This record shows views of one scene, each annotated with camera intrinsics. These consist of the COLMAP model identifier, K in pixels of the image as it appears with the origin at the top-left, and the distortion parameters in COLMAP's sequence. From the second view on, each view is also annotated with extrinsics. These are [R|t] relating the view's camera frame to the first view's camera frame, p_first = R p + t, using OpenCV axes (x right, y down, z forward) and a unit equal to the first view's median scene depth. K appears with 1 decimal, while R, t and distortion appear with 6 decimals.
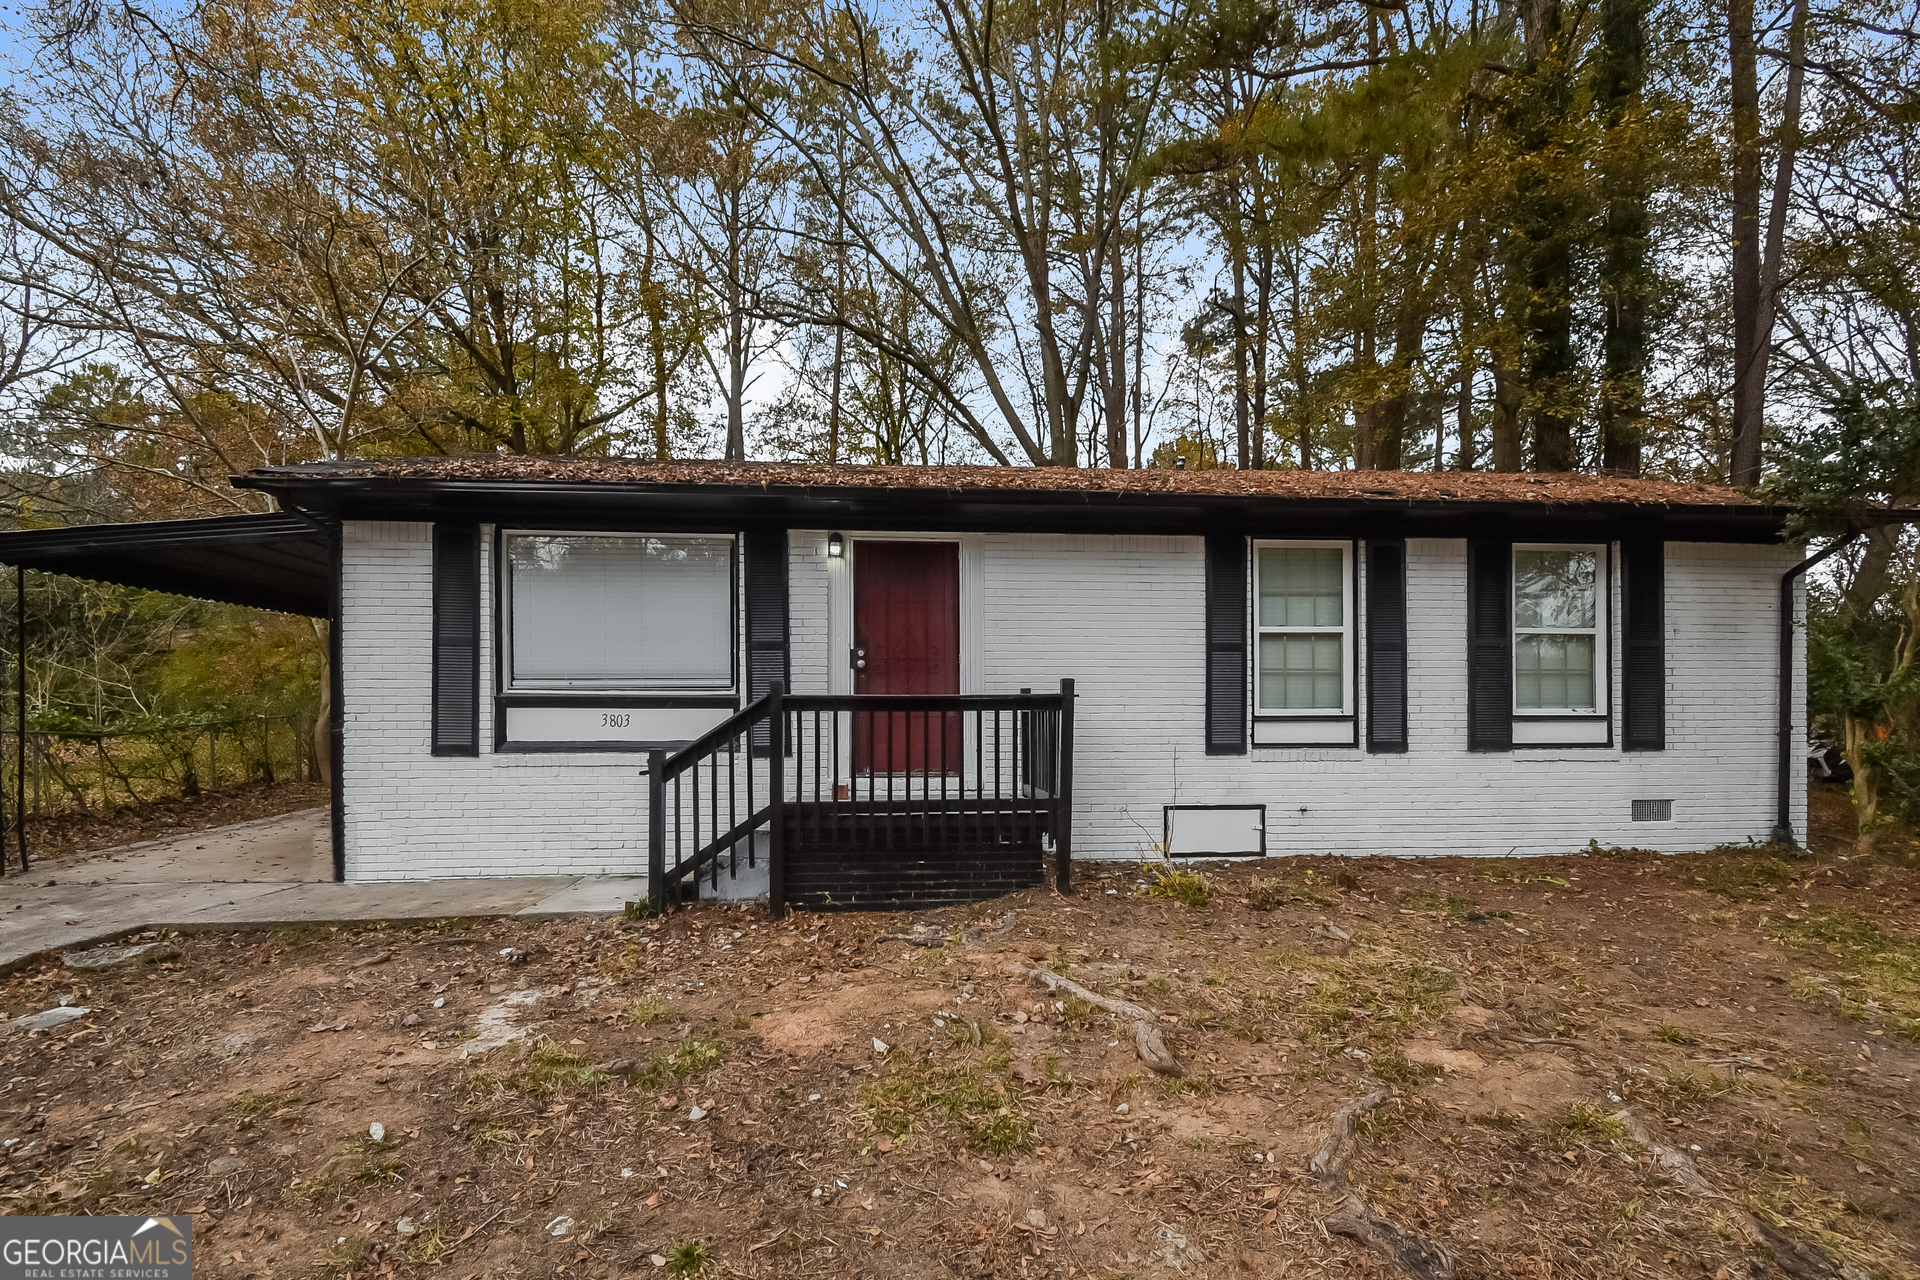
lens RADIAL K [[828.2, 0, 960.1], [0, 828.2, 627.7], [0, 0, 1]] dist [-0.000631, -0.000359]
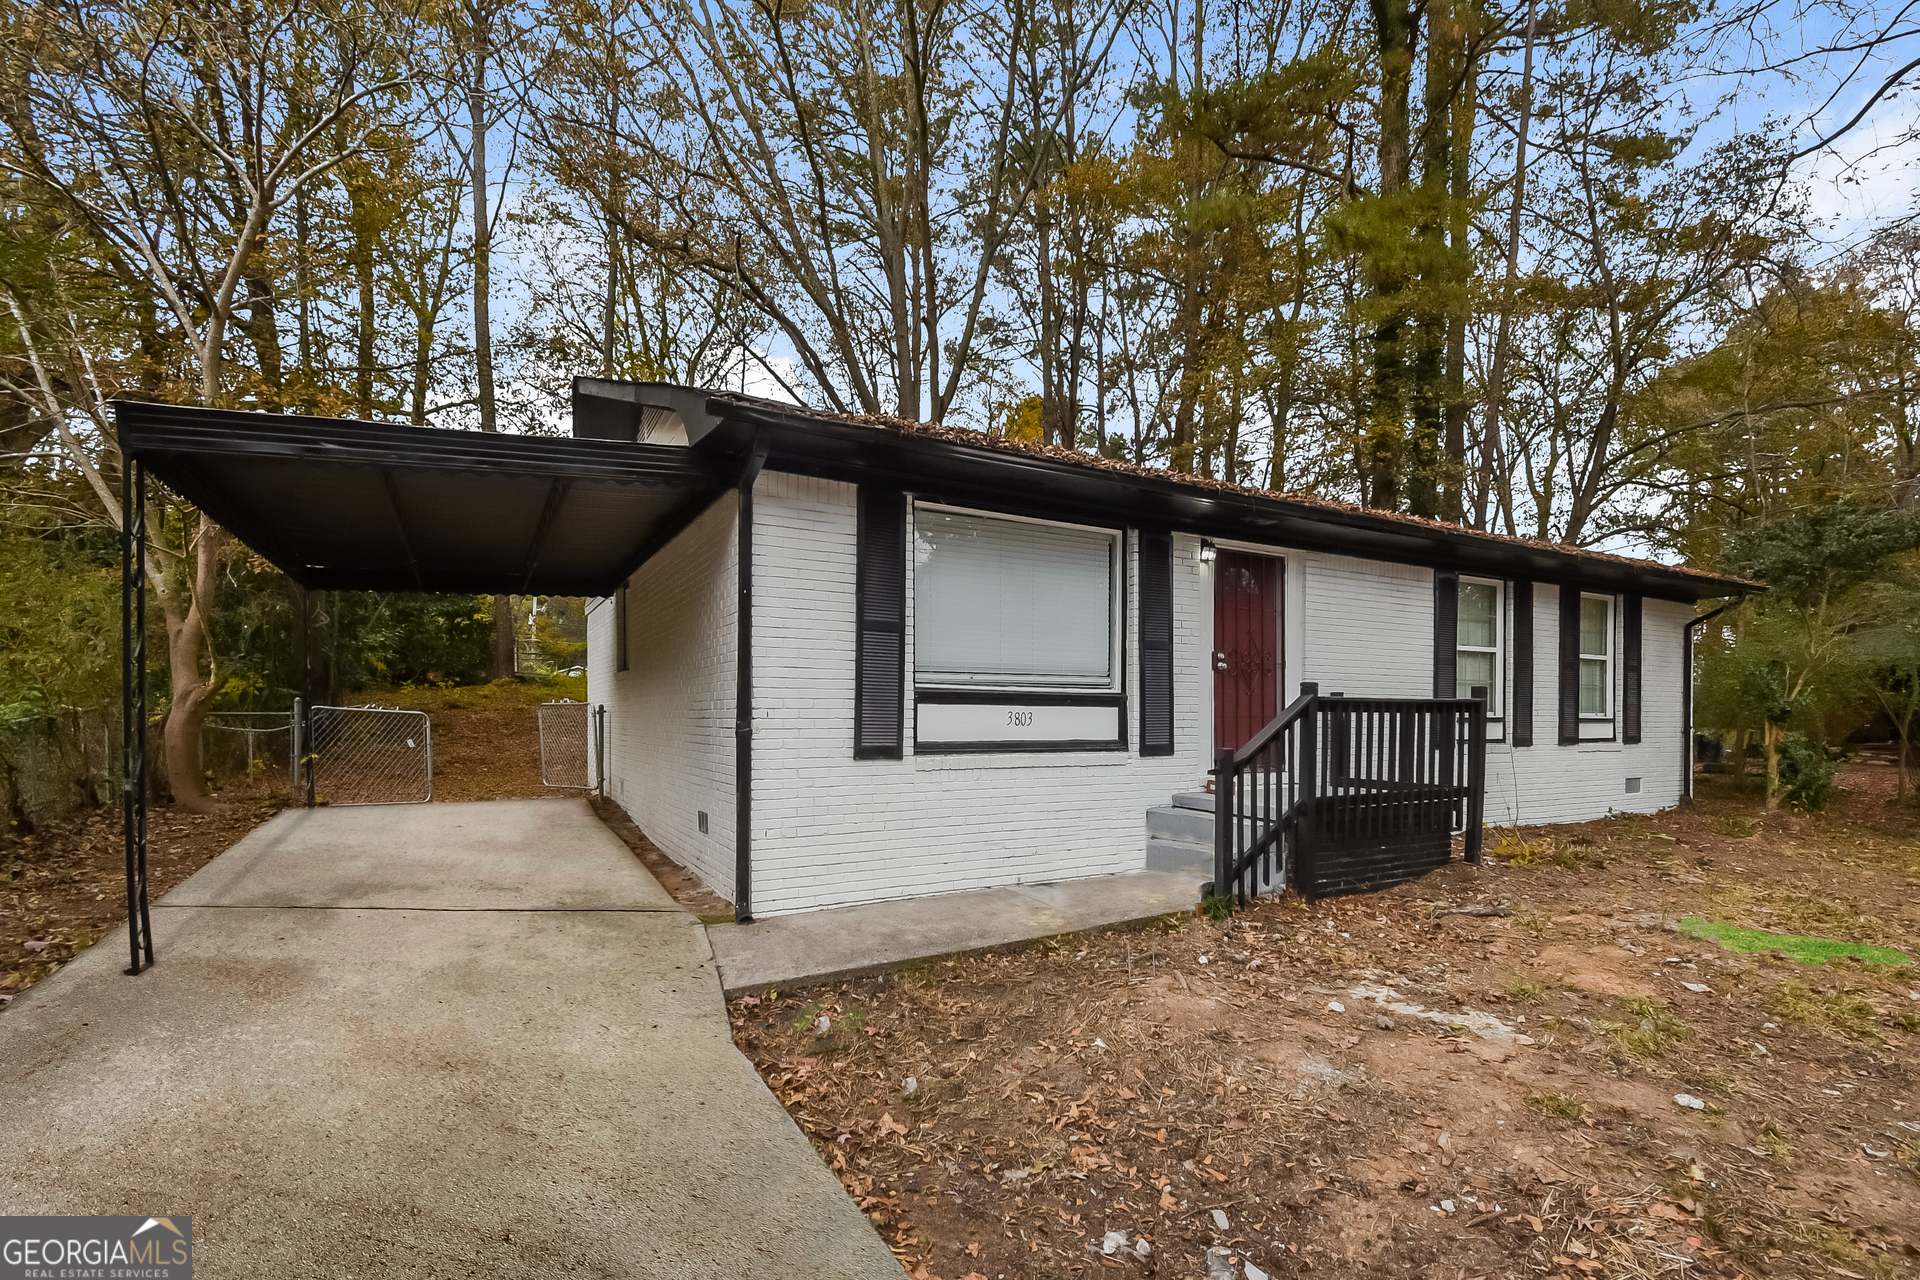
lens RADIAL K [[817.9, 0, 1056.0], [0, 817.9, 633.4], [0, 0, 1]] dist [0.012450, -0.000029]
pose [[0.912482, 0.047068, 0.406400, -0.783610], [-0.049455, 0.998766, -0.004633, 0.018914], [-0.406117, -0.015871, 0.913683, 0.148777]]
